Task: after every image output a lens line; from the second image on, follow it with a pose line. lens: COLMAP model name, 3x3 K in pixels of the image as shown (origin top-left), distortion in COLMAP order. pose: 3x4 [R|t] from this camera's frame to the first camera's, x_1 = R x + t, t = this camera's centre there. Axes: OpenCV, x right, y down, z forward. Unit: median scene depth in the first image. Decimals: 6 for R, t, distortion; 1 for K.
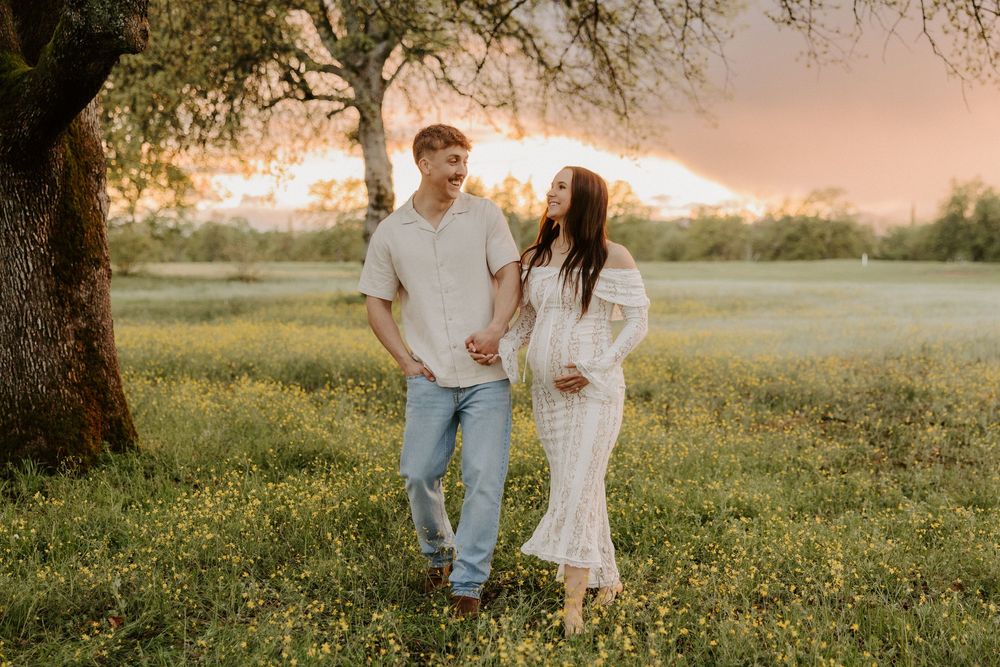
lens RADIAL K [[1528.4, 0, 494.5], [0, 1528.4, 357.4], [0, 0, 1]] dist [0.031516, 0.000000]
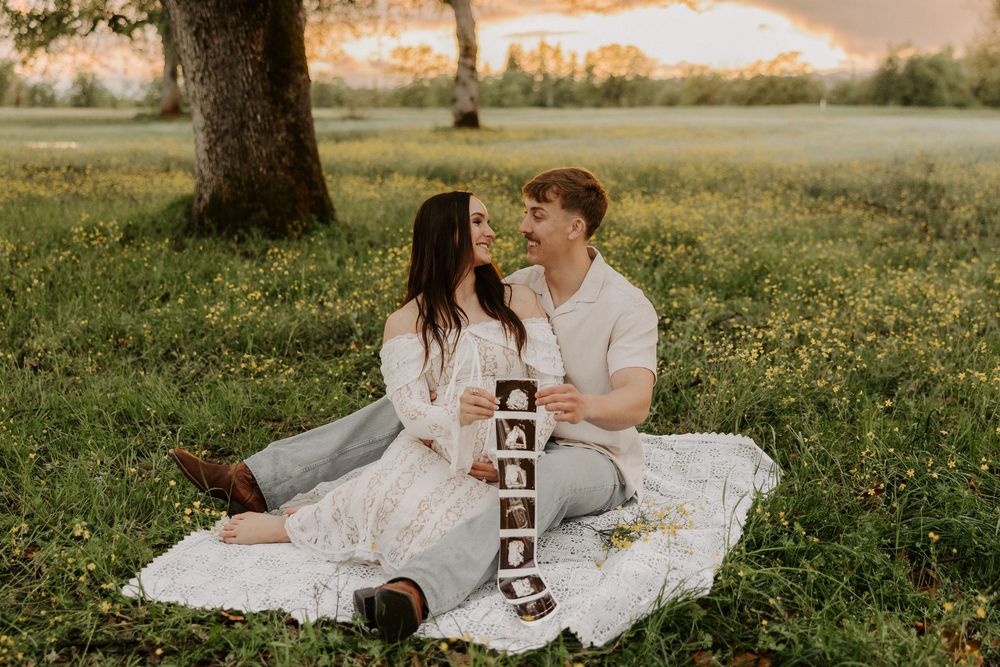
lens RADIAL K [[1144.3, 0, 495.4], [0, 1144.3, 329.8], [0, 0, 1]] dist [0.009116, 0.000000]
pose [[0.999538, 0.002045, -0.030322, -0.022351], [0.001787, 0.992053, 0.125812, 0.009202], [0.030338, -0.125808, 0.991591, 0.018467]]
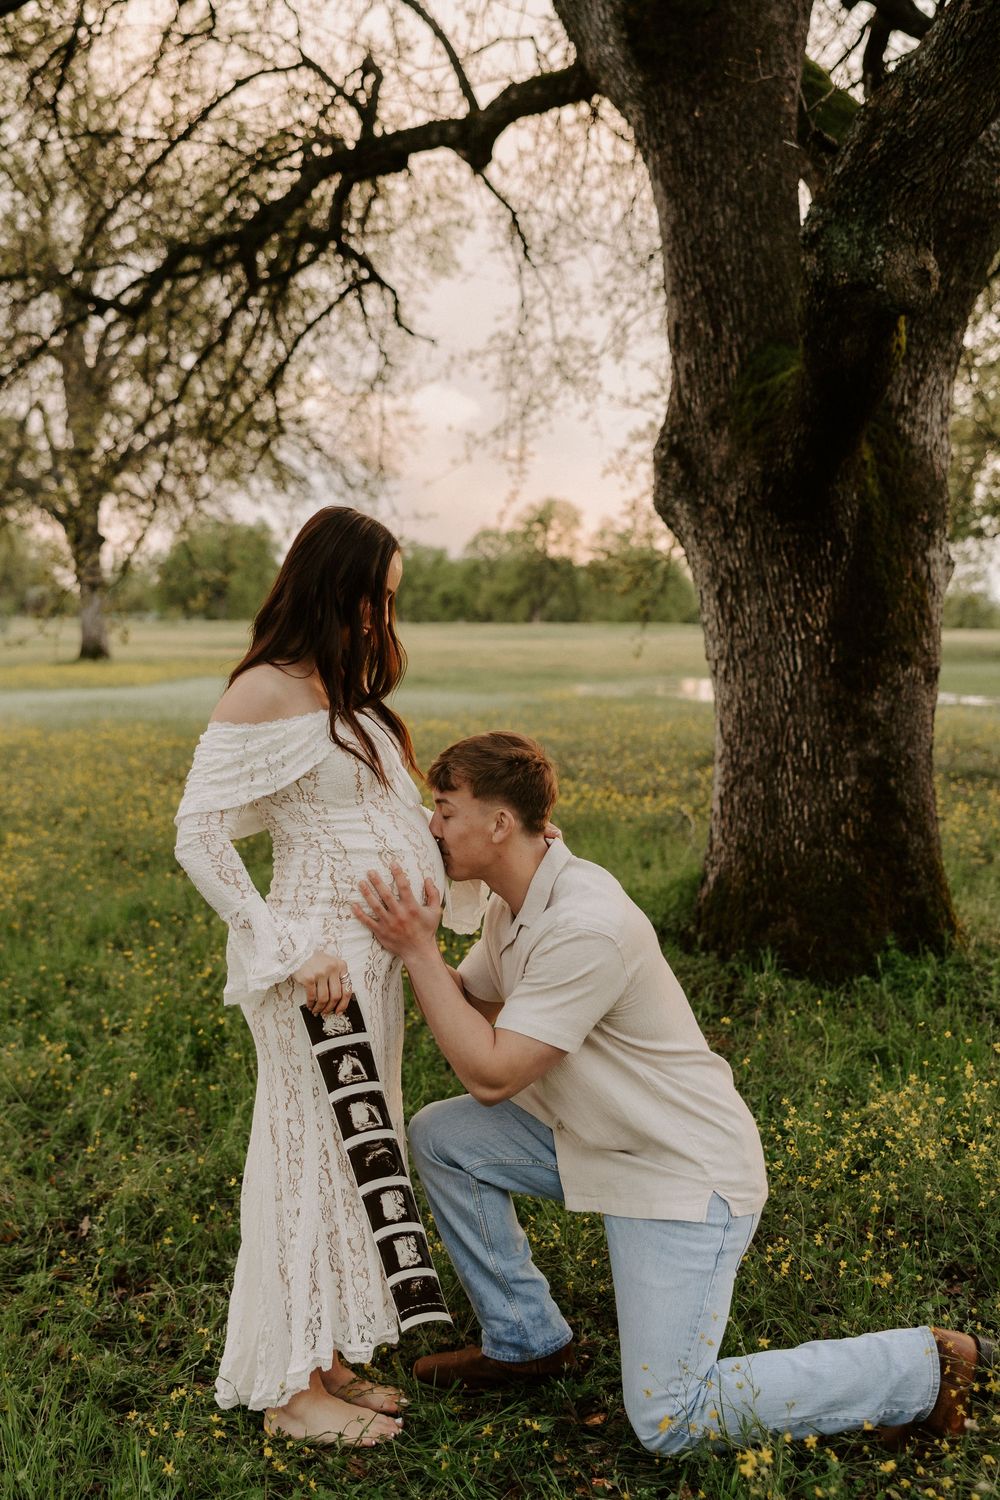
lens RADIAL K [[1534.7, 0, 453.2], [0, 1534.7, 770.2], [0, 0, 1]] dist [-0.005873, 0.000000]
pose [[0.743288, 0.065937, -0.665714, 0.010809], [-0.046448, 0.997816, 0.046970, -0.010776], [0.667357, -0.003991, 0.744727, 0.115270]]
